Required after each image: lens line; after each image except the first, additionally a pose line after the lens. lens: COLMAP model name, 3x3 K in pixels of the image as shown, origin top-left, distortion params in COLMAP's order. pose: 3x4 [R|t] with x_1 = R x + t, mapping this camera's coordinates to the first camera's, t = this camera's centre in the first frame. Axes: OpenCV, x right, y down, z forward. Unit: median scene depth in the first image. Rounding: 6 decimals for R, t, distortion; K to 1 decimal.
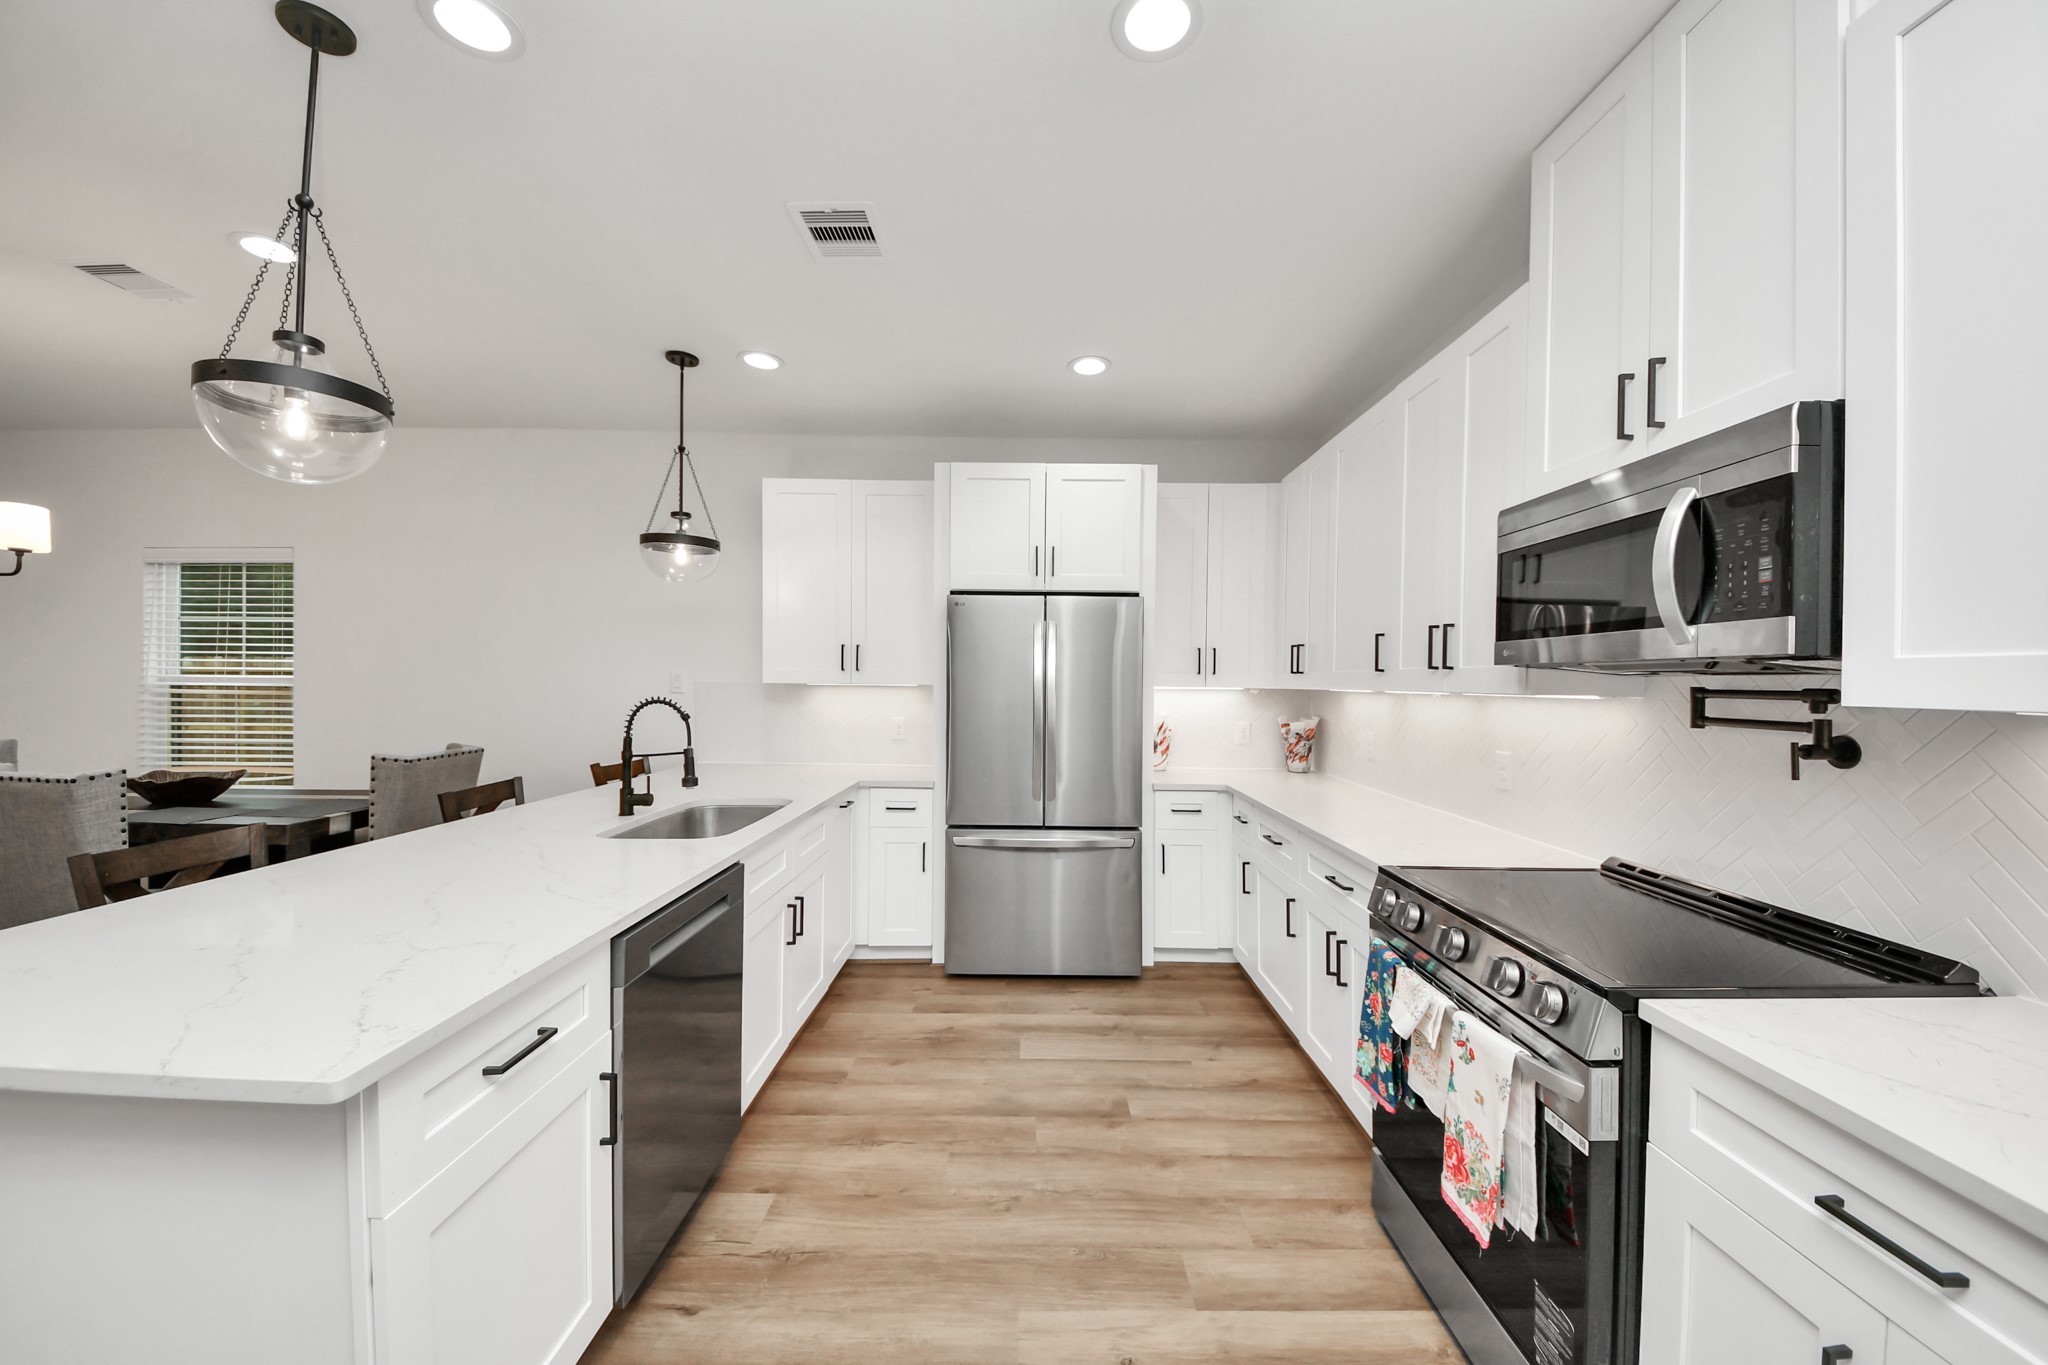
lens RADIAL K [[727.5, 0, 1028.5], [0, 727.5, 691.8], [0, 0, 1]] dist [-0.000106, -0.000090]
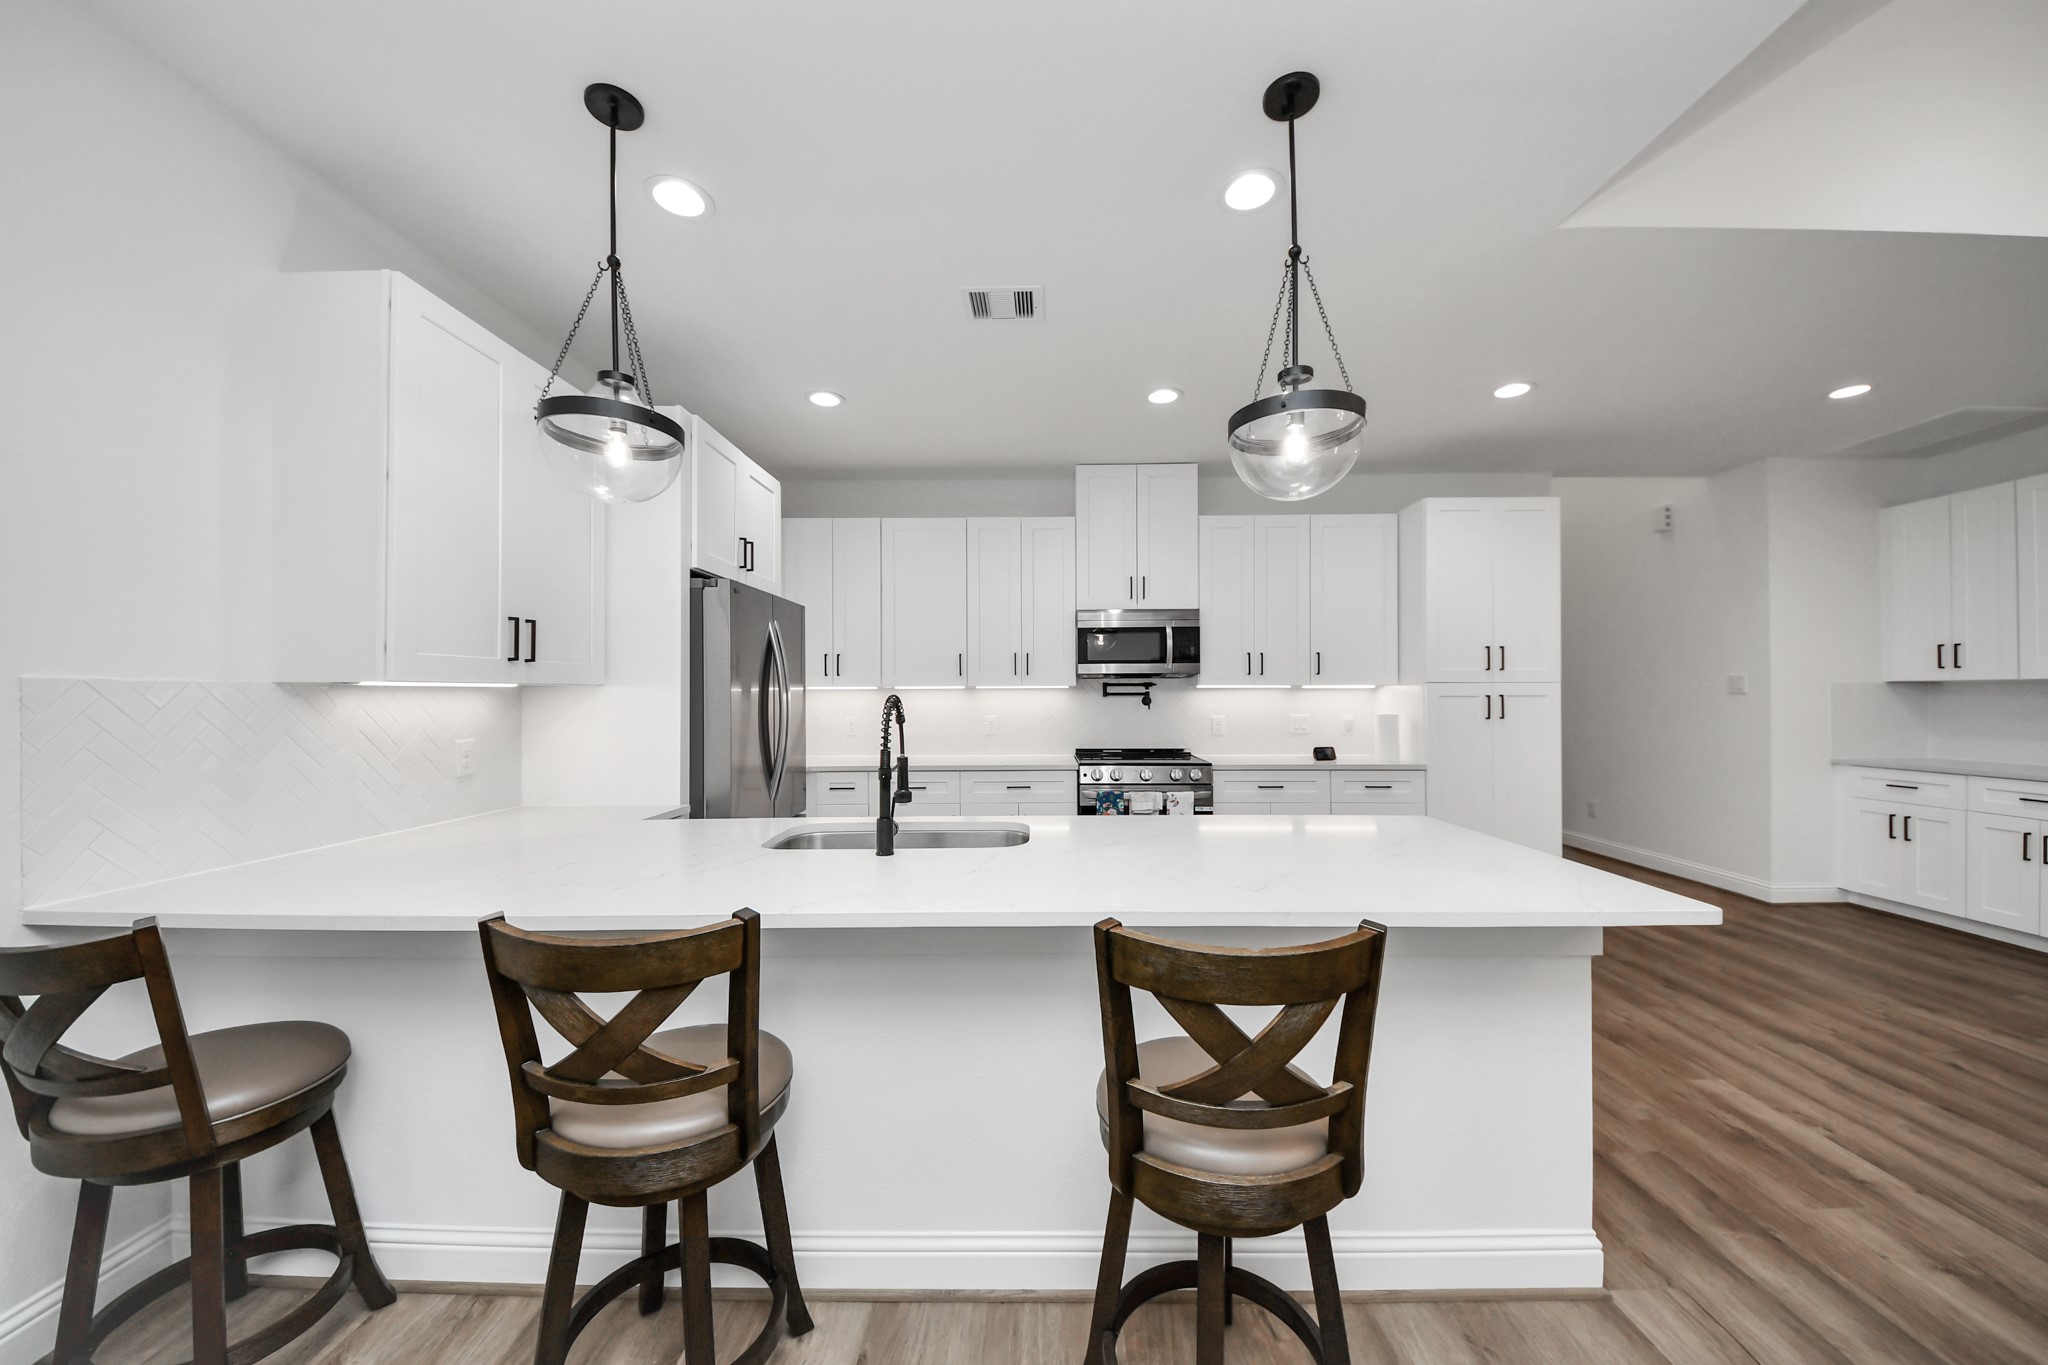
lens RADIAL K [[727.5, 0, 1028.5], [0, 727.5, 691.8], [0, 0, 1]] dist [-0.000106, -0.000090]
pose [[0.007865, -0.010091, 0.999918, -1.296199], [0.019008, 0.999770, 0.009940, -0.003016], [-0.999788, 0.018928, 0.008055, 0.848210]]
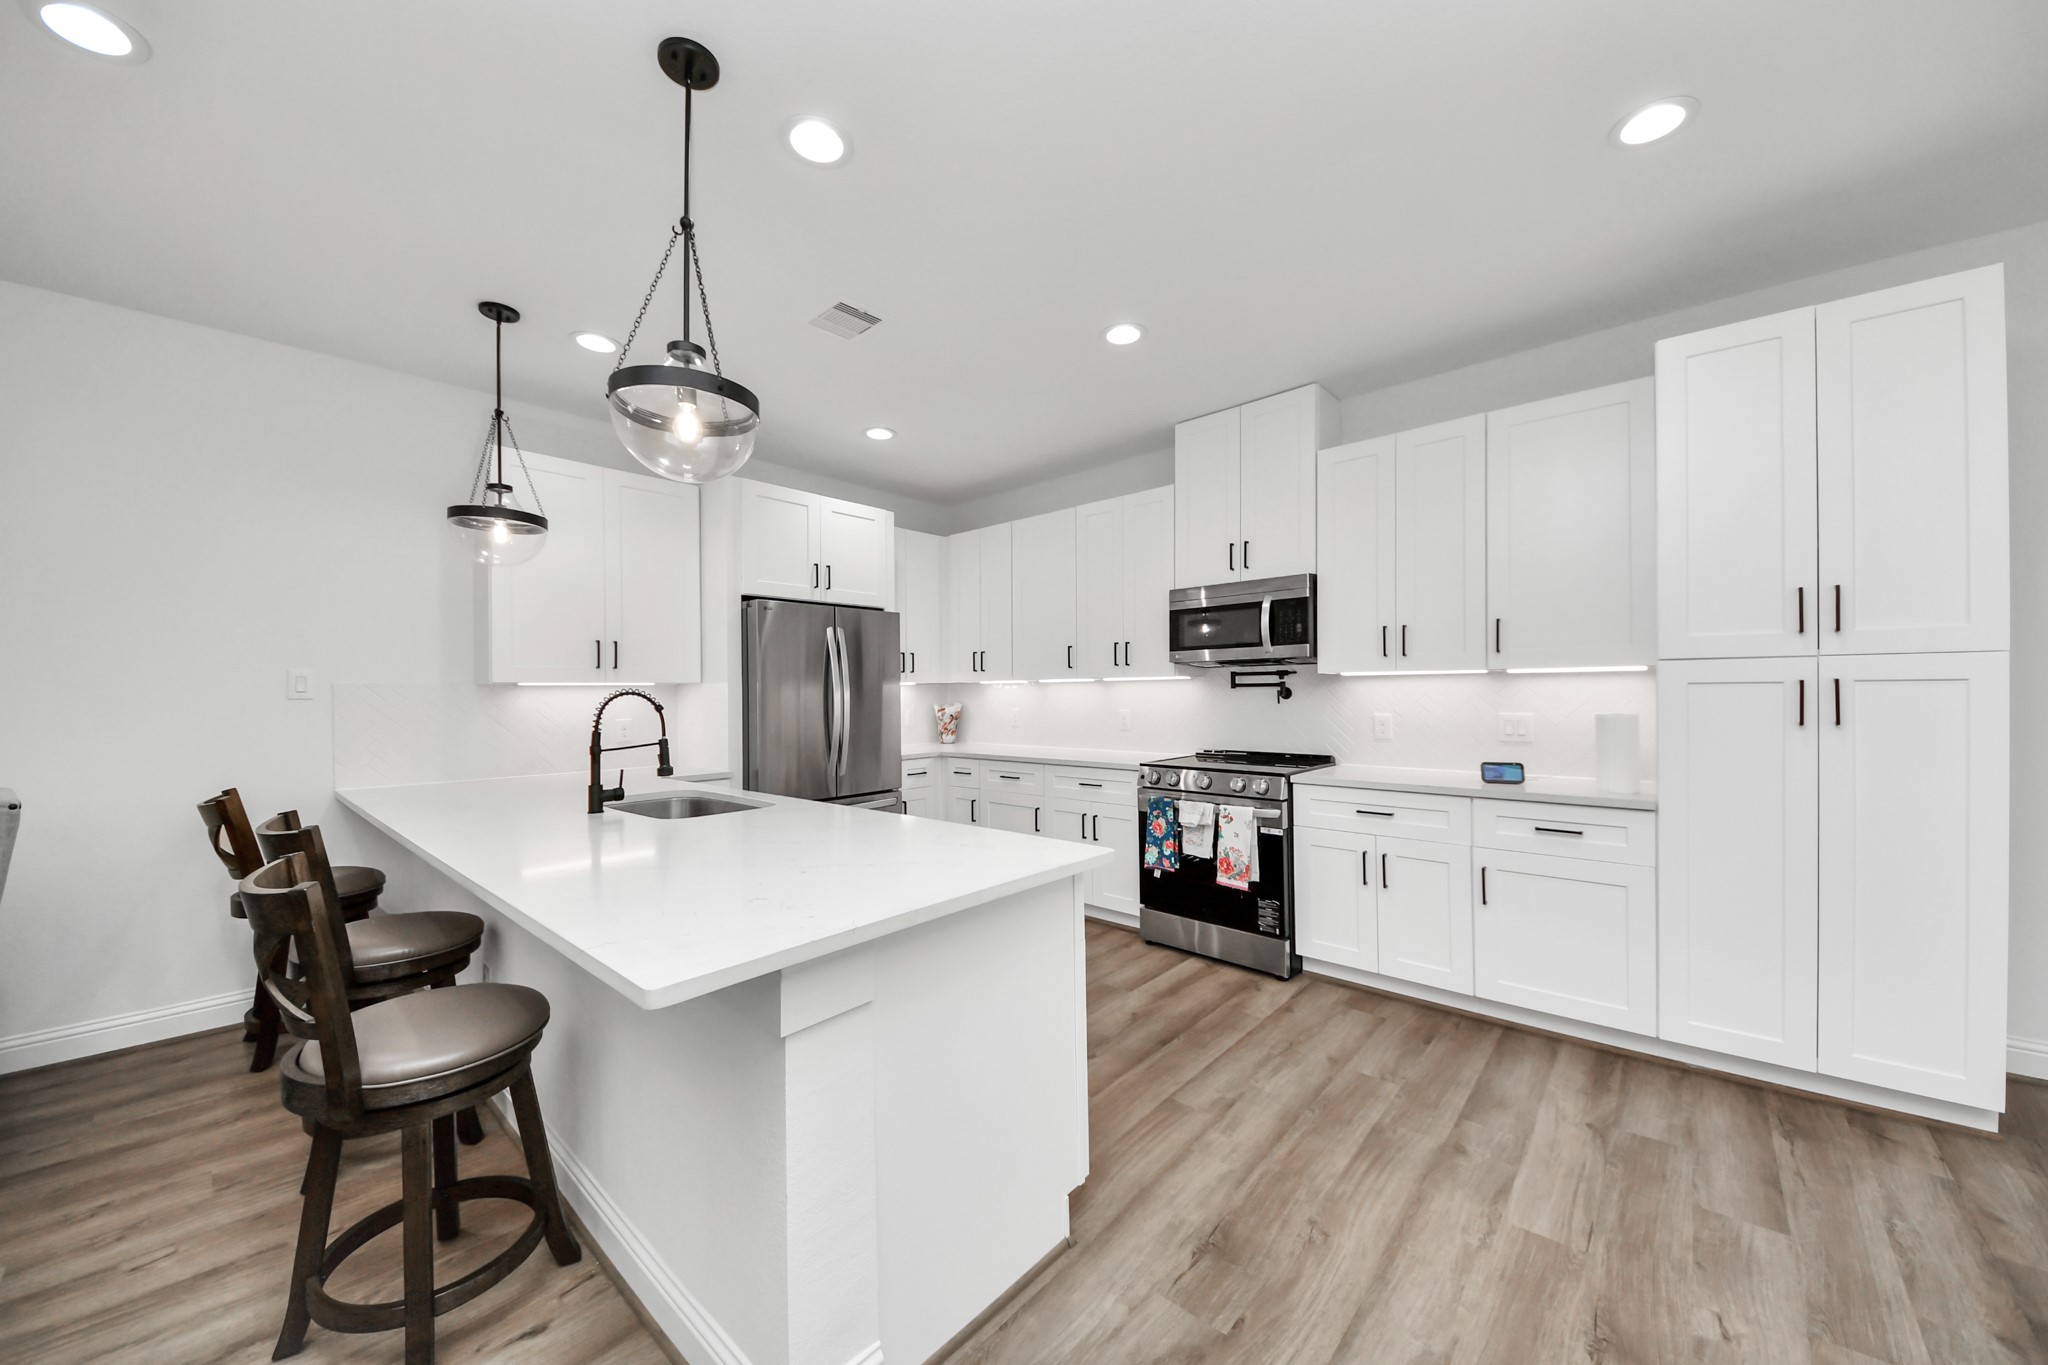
lens RADIAL K [[727.5, 0, 1028.5], [0, 727.5, 691.8], [0, 0, 1]] dist [-0.000106, -0.000090]
pose [[0.665956, -0.019616, 0.745733, -0.888880], [0.030002, 0.999550, -0.000501, 0.027447], [-0.745388, 0.022707, 0.666244, -0.069710]]
